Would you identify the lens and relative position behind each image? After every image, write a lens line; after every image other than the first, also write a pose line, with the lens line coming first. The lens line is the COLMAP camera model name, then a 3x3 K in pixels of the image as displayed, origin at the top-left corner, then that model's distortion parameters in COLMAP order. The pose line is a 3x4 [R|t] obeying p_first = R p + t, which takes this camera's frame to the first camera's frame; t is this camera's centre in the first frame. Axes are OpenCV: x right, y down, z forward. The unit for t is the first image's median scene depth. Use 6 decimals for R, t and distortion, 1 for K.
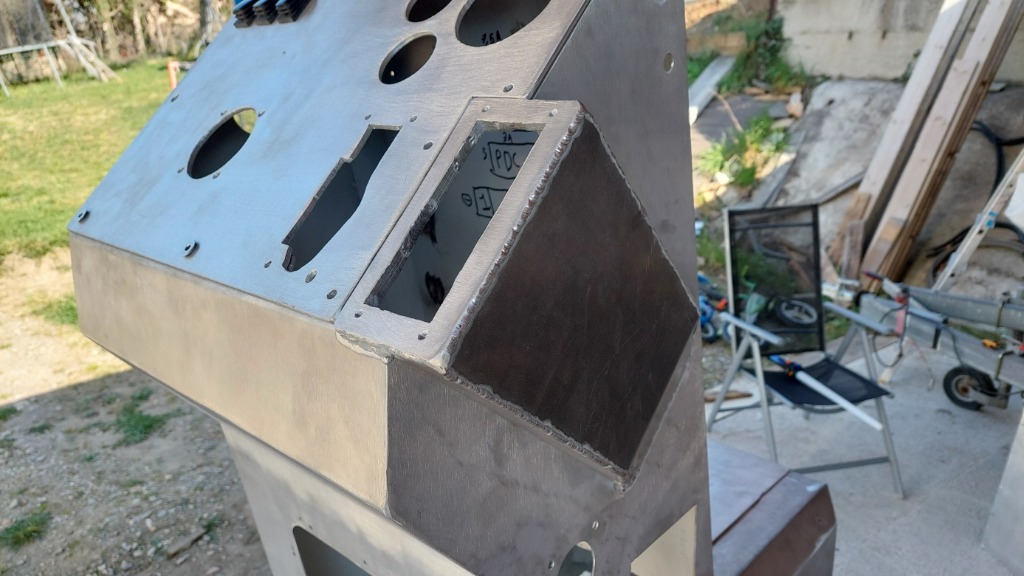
lens RADIAL K [[736.2, 0, 523.8], [0, 736.2, 283.7], [0, 0, 1]] dist [0.095058, -0.118667]
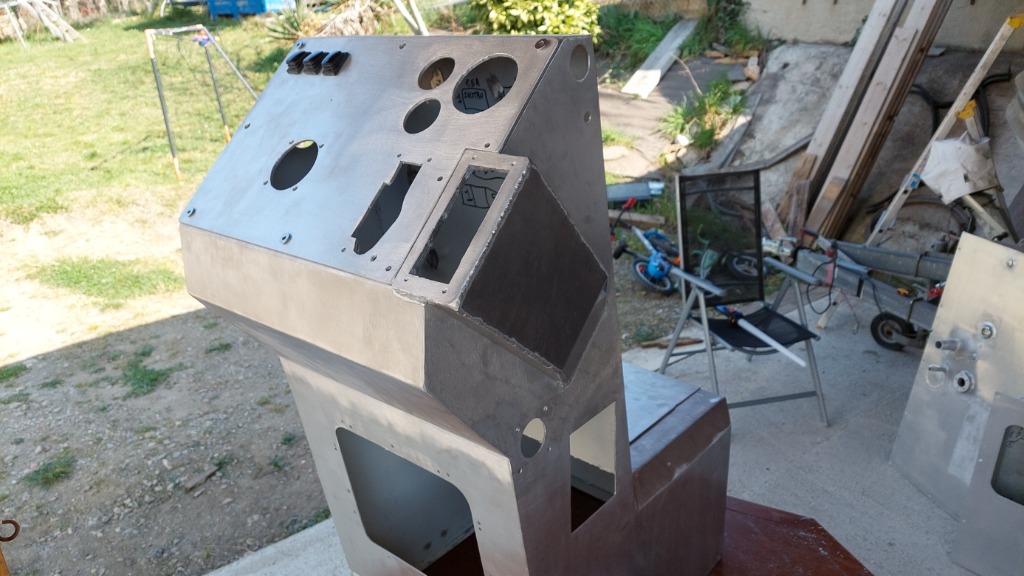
lens RADIAL K [[732.4, 0, 525.6], [0, 732.4, 279.9], [0, 0, 1]] dist [0.118473, -0.142938]
pose [[0.999130, -0.015077, 0.038886, -0.000540], [0.012950, 0.998436, 0.054379, -0.006721], [-0.039645, -0.053828, 0.997763, -0.103232]]
